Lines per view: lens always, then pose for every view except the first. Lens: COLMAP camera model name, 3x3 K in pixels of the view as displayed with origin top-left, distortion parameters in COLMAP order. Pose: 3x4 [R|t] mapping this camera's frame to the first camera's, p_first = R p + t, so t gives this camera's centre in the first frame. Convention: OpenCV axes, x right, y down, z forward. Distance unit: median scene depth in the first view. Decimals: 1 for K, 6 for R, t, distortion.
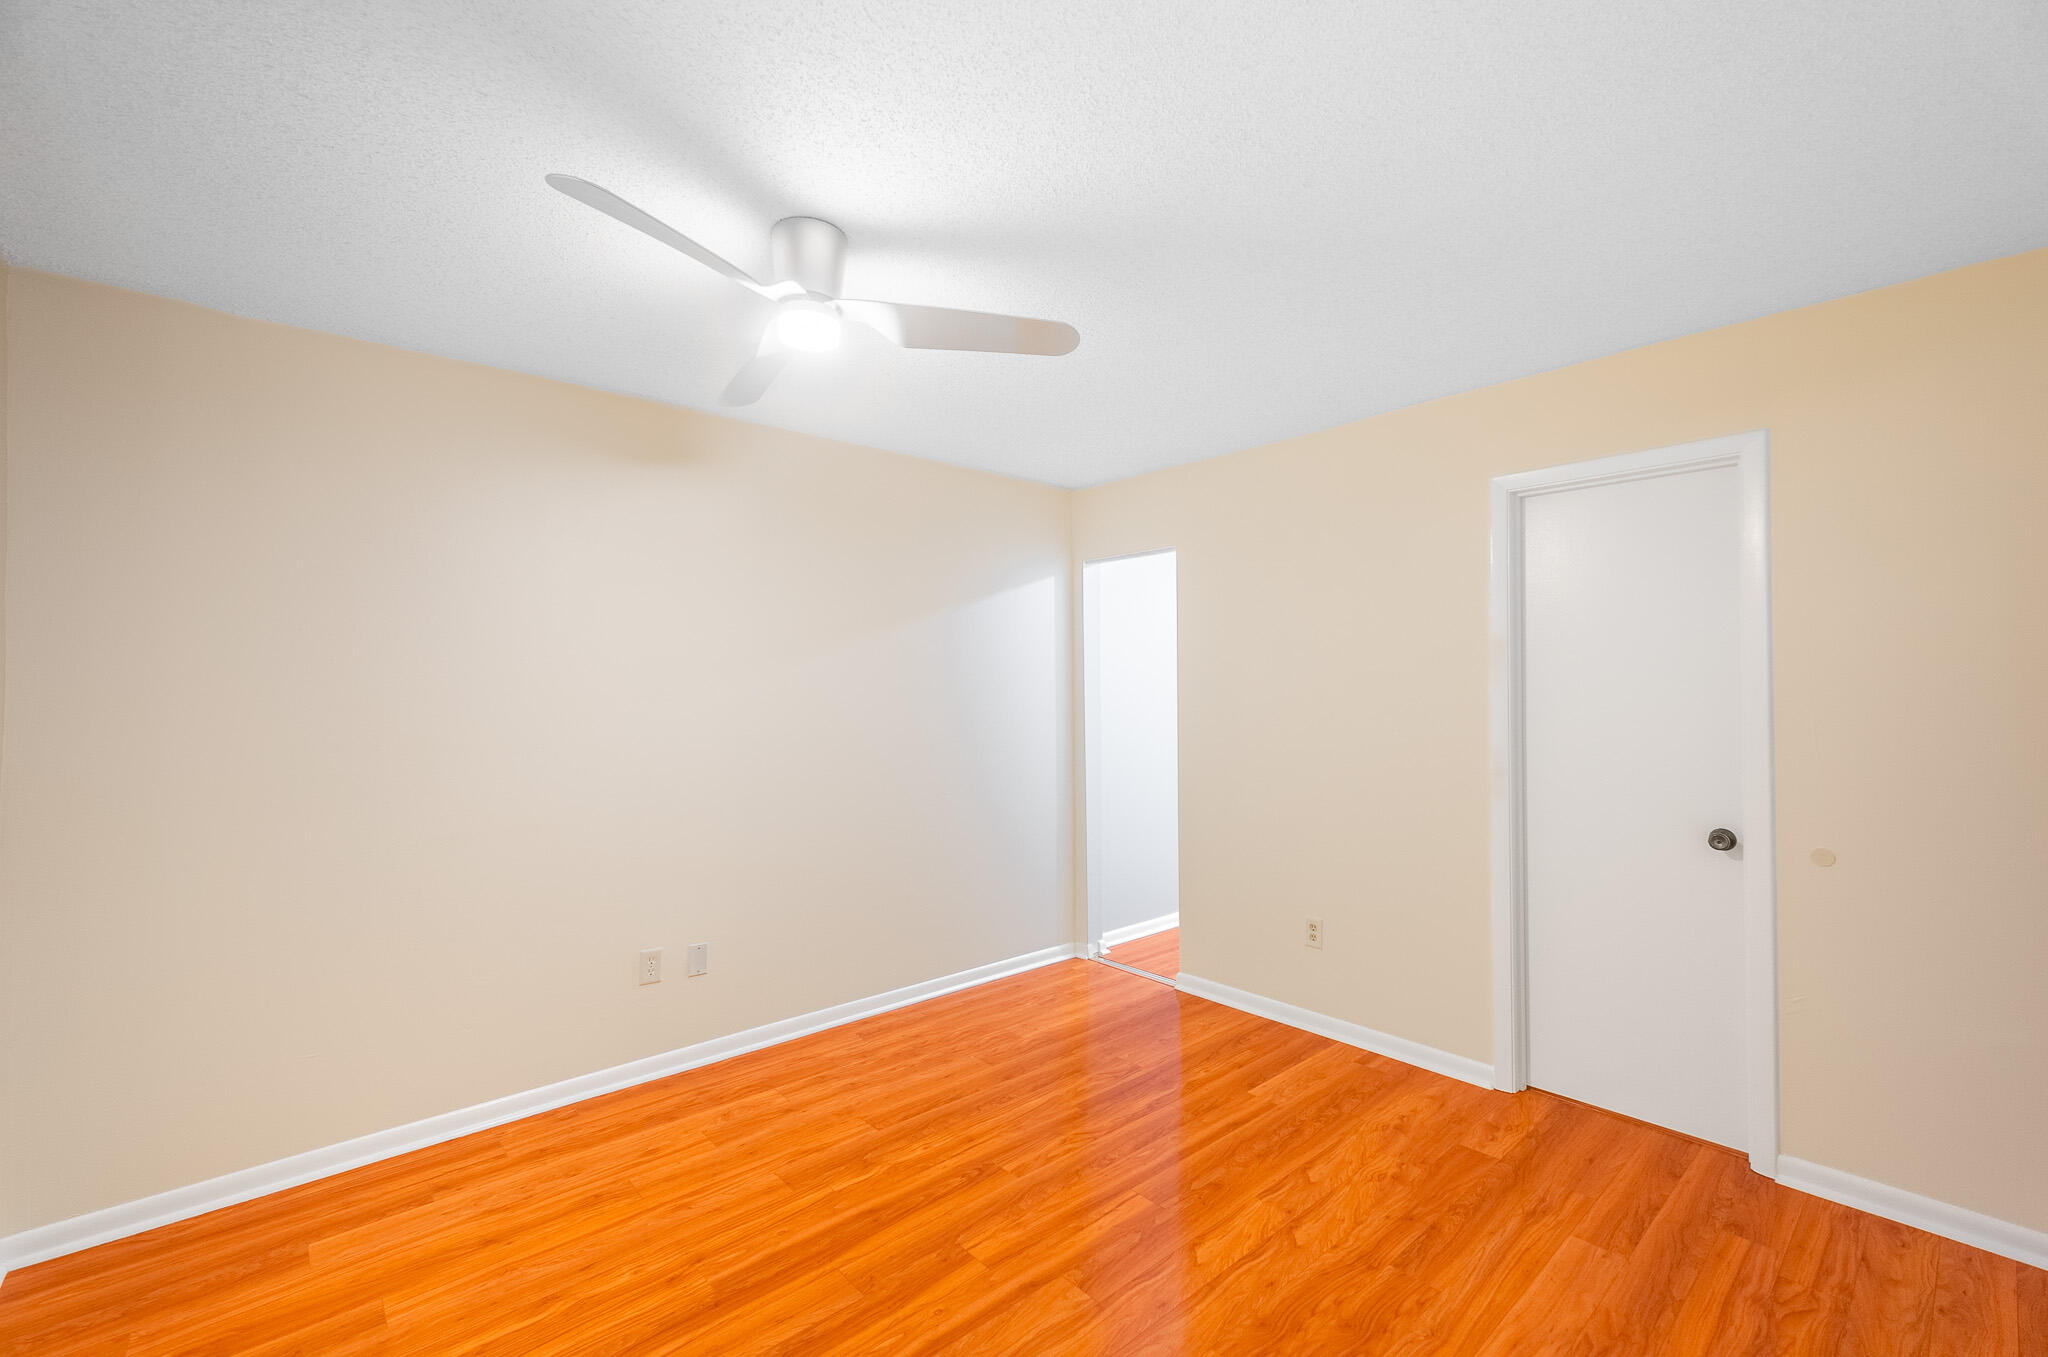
lens RADIAL K [[854.2, 0, 1041.2], [0, 854.2, 686.4], [0, 0, 1]] dist [0.007584, 0.000535]
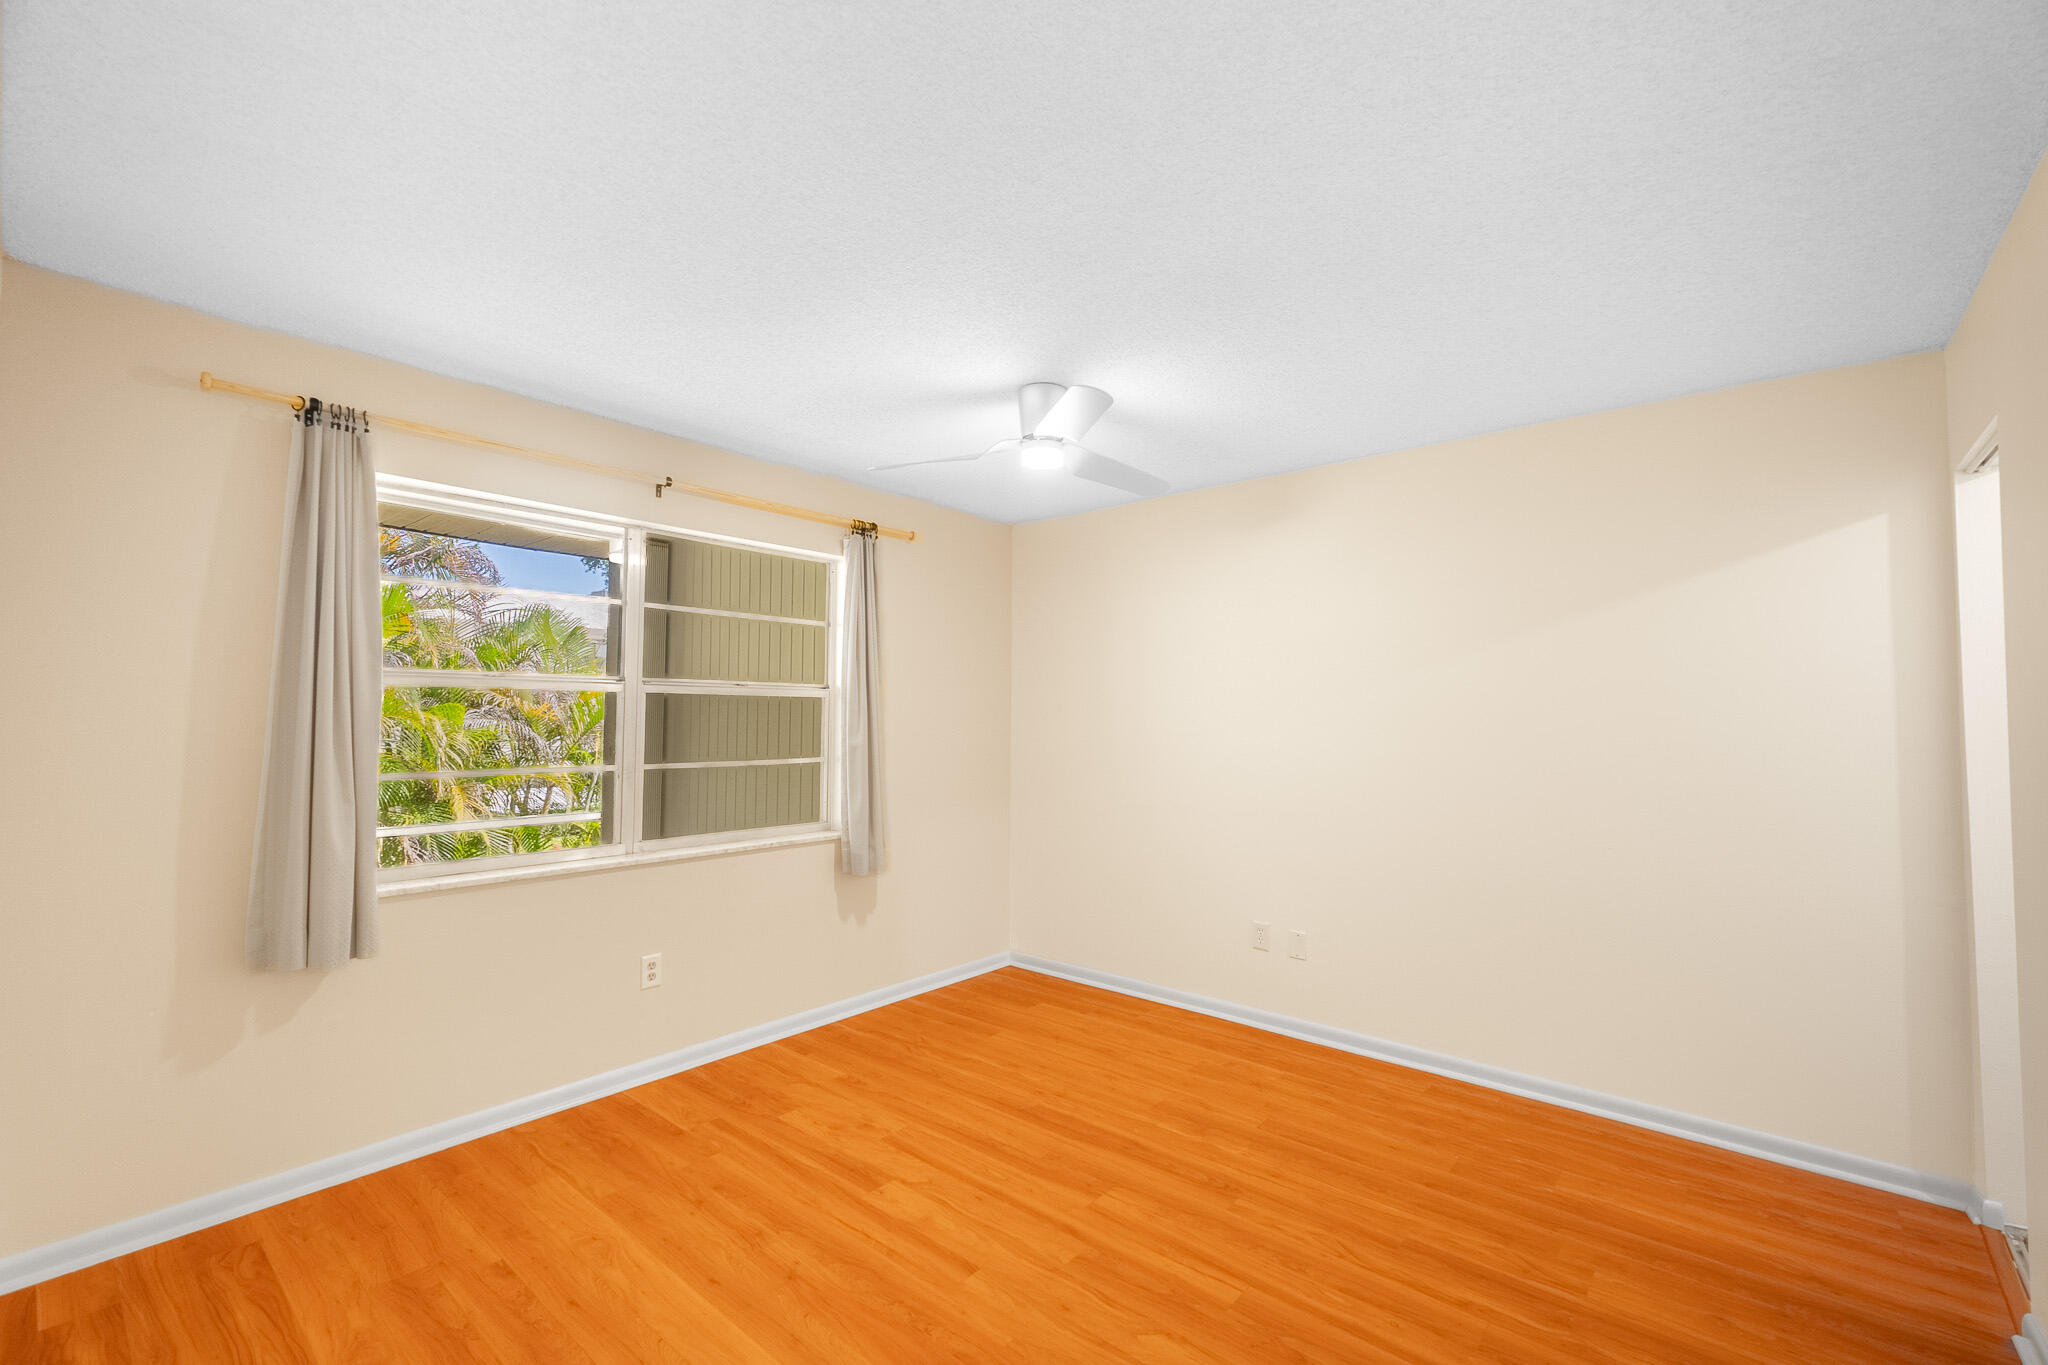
lens RADIAL K [[854.2, 0, 1036.4], [0, 854.2, 681.4], [0, 0, 1]] dist [0.007584, 0.000535]
pose [[0.146638, -0.033633, -0.988618, 0.895308], [-0.000919, 0.999417, -0.034137, 0.006263], [0.989190, 0.005914, 0.146522, 0.618463]]
